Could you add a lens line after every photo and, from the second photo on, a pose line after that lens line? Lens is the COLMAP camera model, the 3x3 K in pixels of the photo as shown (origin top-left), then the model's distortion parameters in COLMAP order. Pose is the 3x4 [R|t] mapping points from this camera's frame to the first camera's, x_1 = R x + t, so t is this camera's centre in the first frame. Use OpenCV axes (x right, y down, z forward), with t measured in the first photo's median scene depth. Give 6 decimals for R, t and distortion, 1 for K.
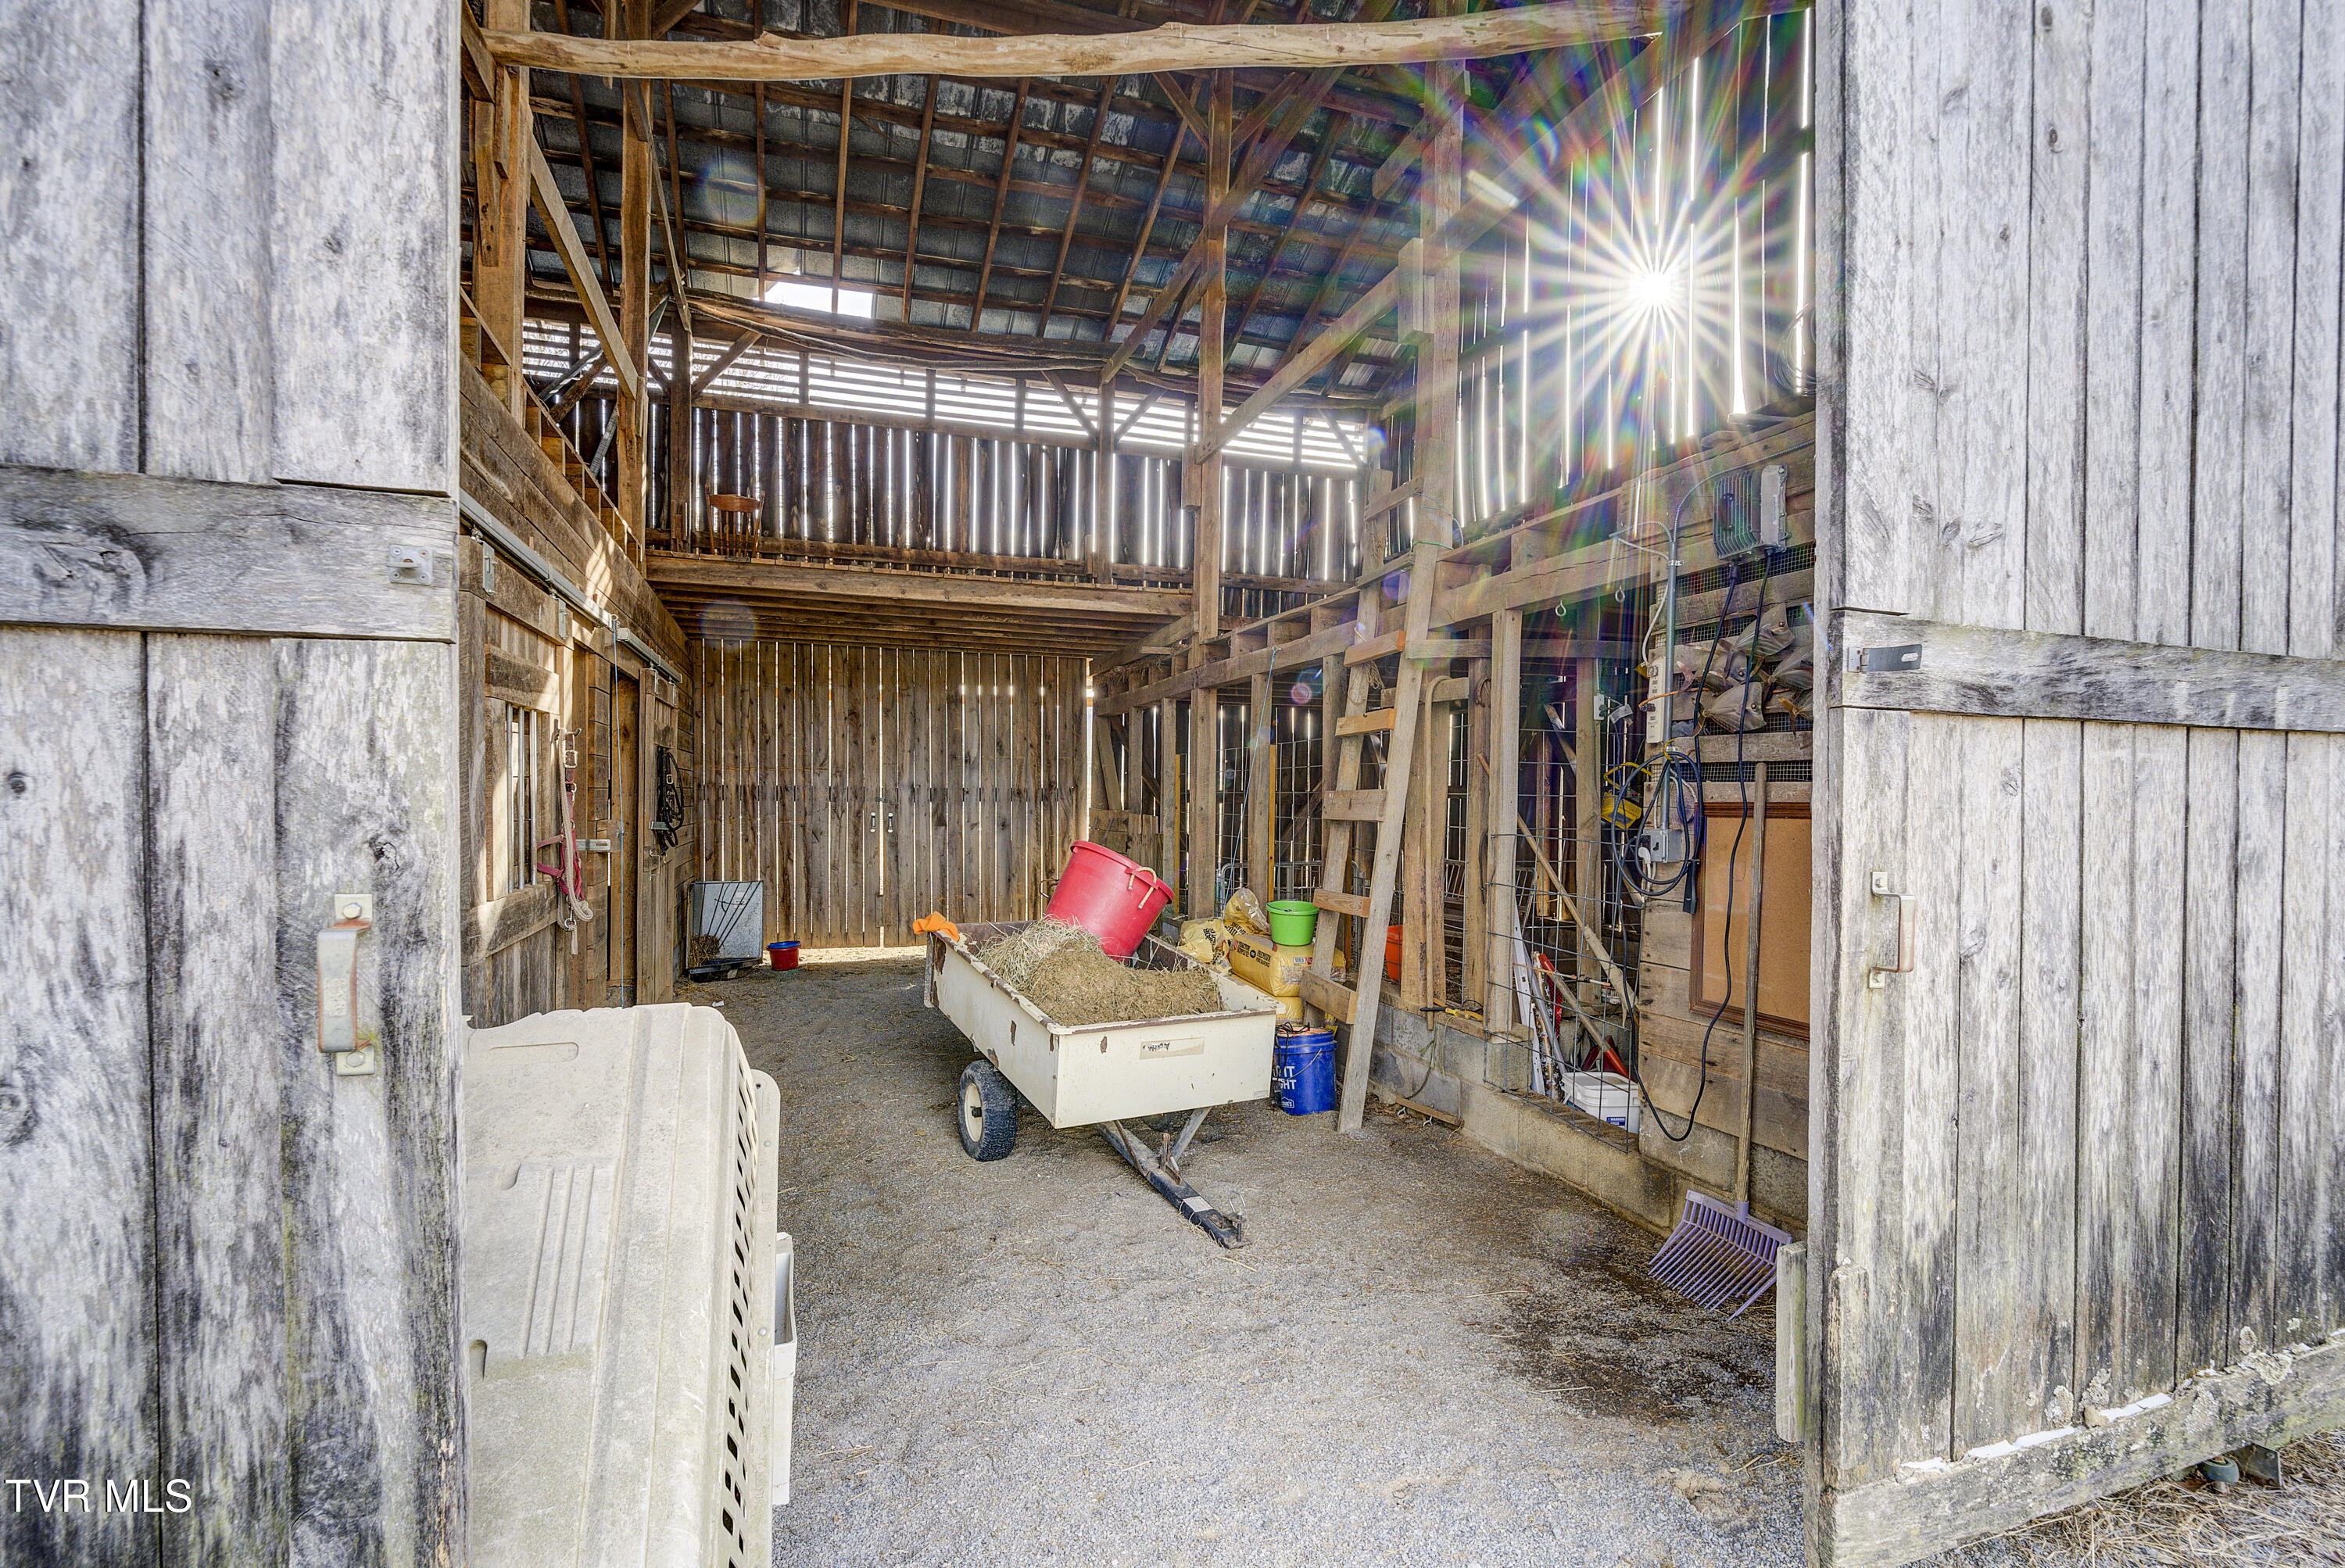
lens RADIAL K [[1094.9, 0, 1172.1], [0, 1094.9, 789.8], [0, 0, 1]] dist [-0.016337, 0.001339]
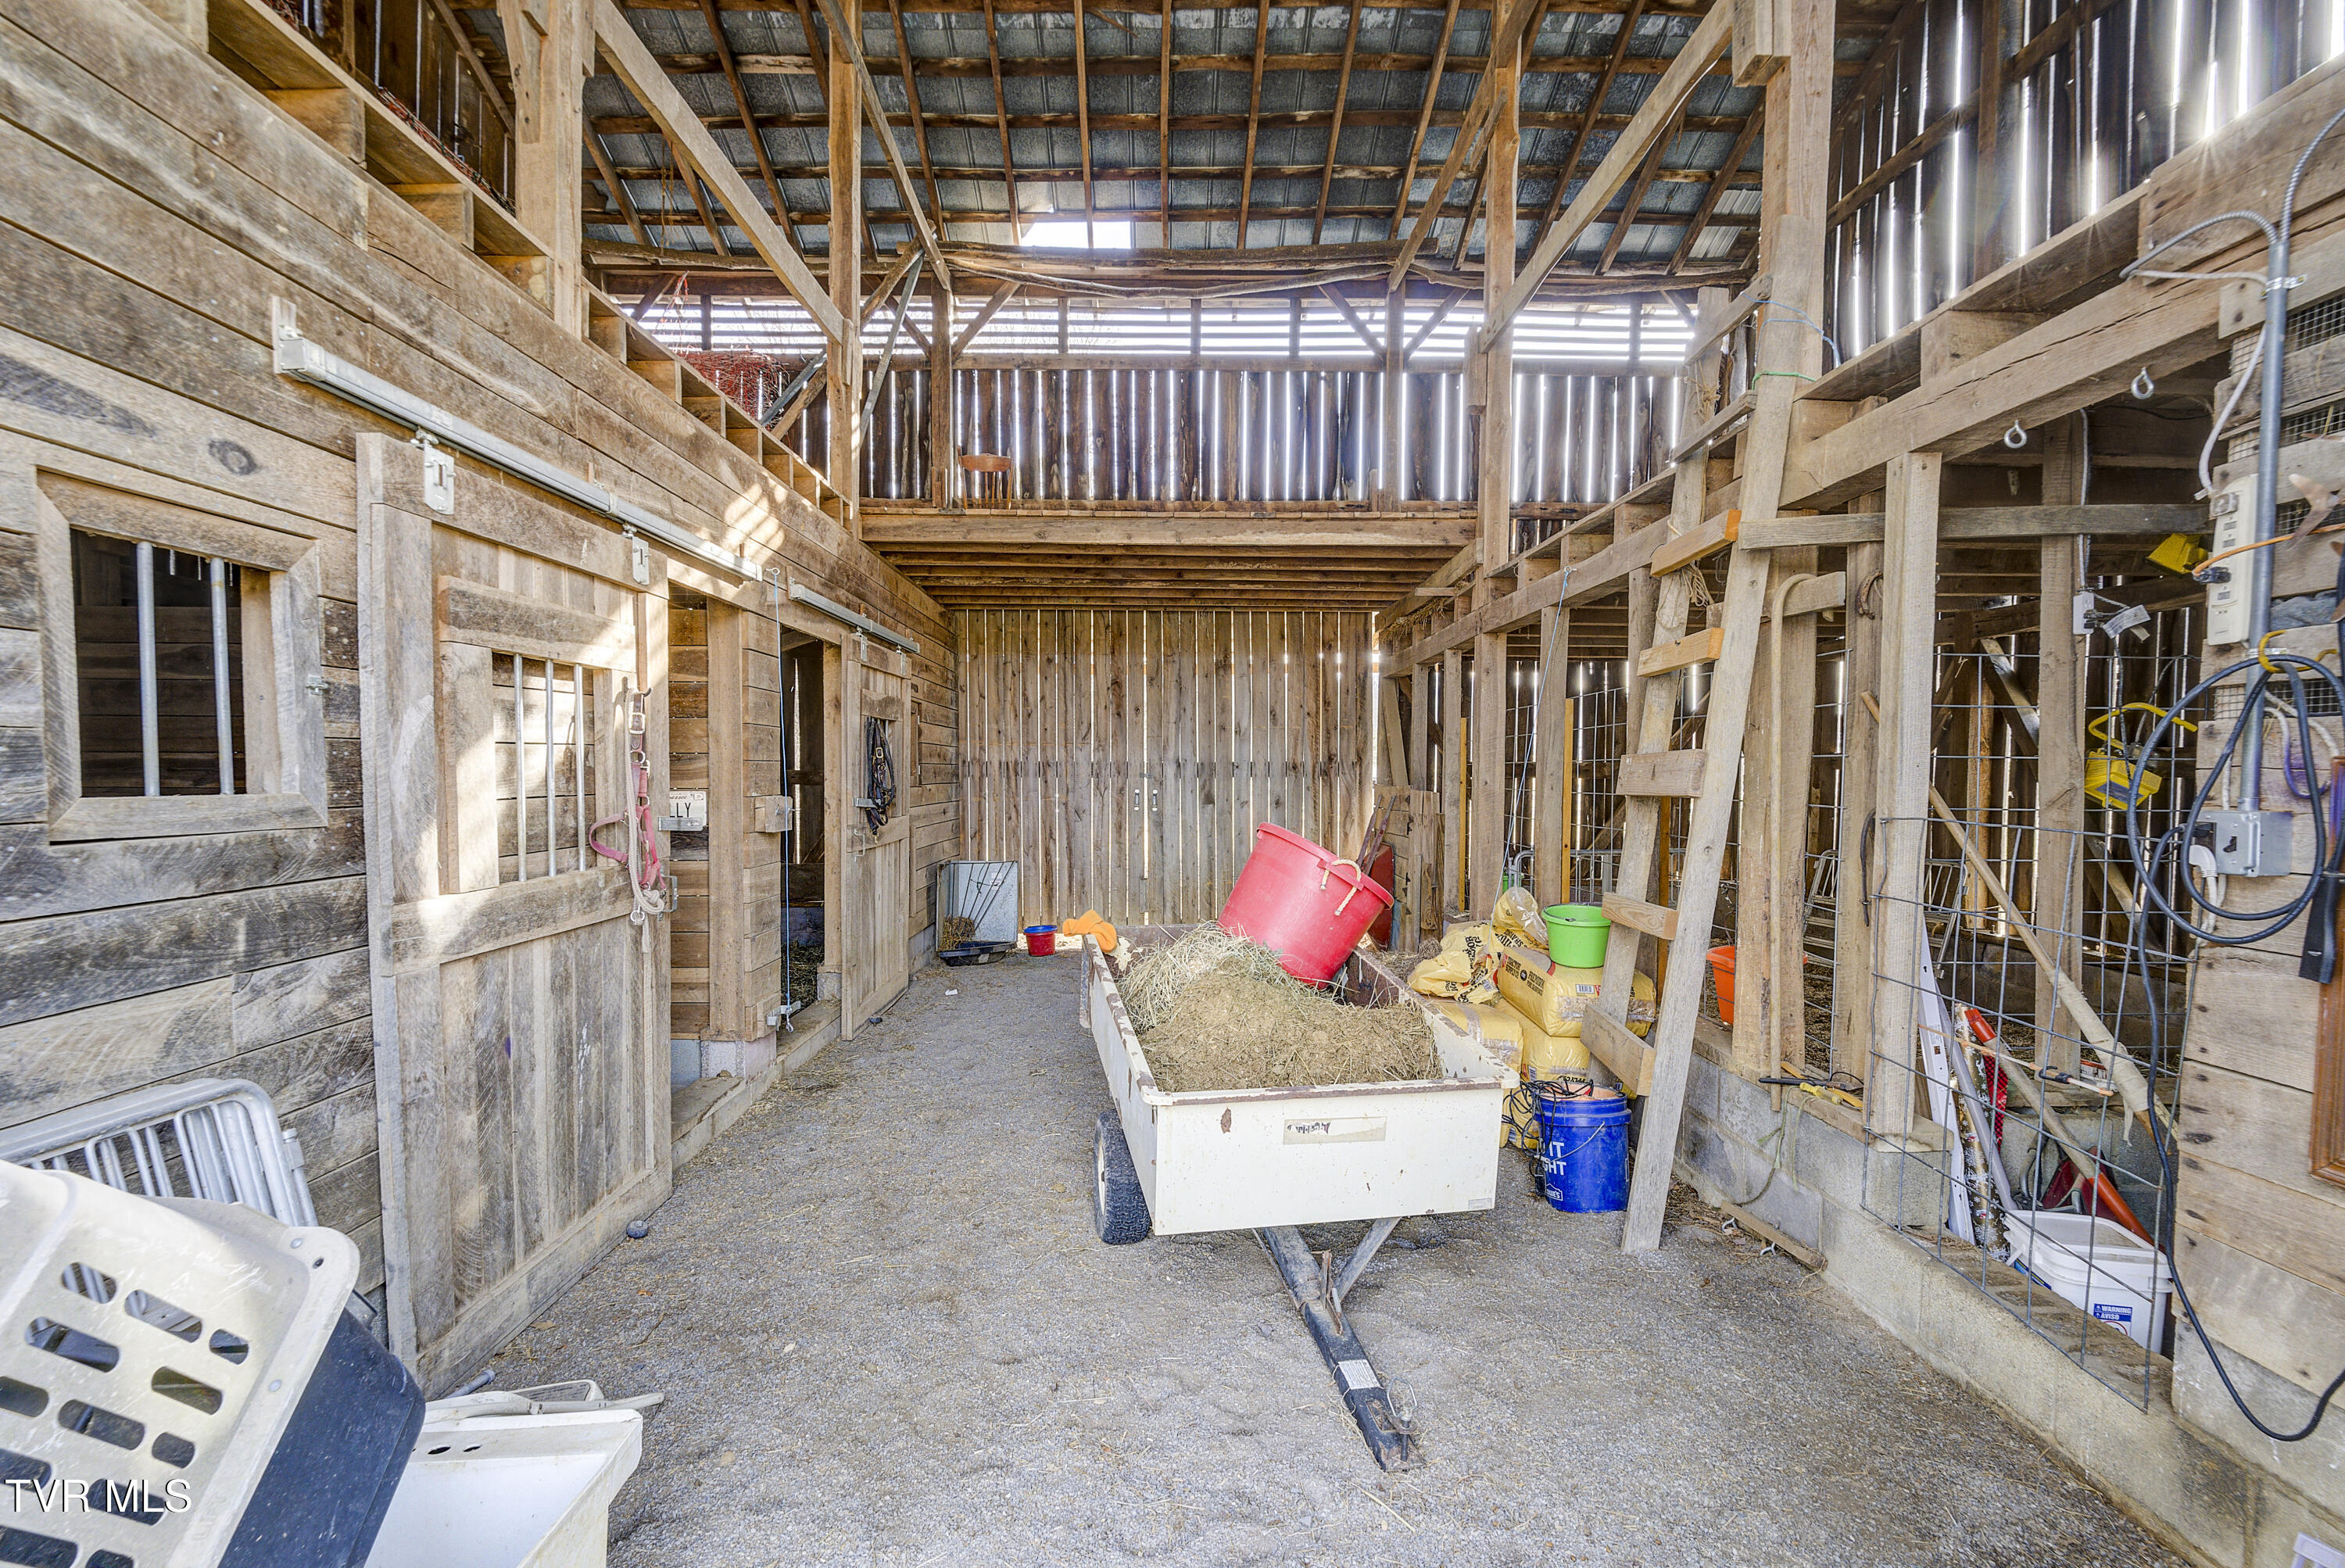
lens RADIAL K [[1094.9, 0, 1182.4], [0, 1094.9, 801.3], [0, 0, 1]] dist [-0.016337, 0.001339]
pose [[0.953452, 0.001422, -0.301542, 0.063055], [0.007568, 0.999561, 0.028641, 0.006673], [0.301451, -0.029590, 0.953022, 0.182884]]
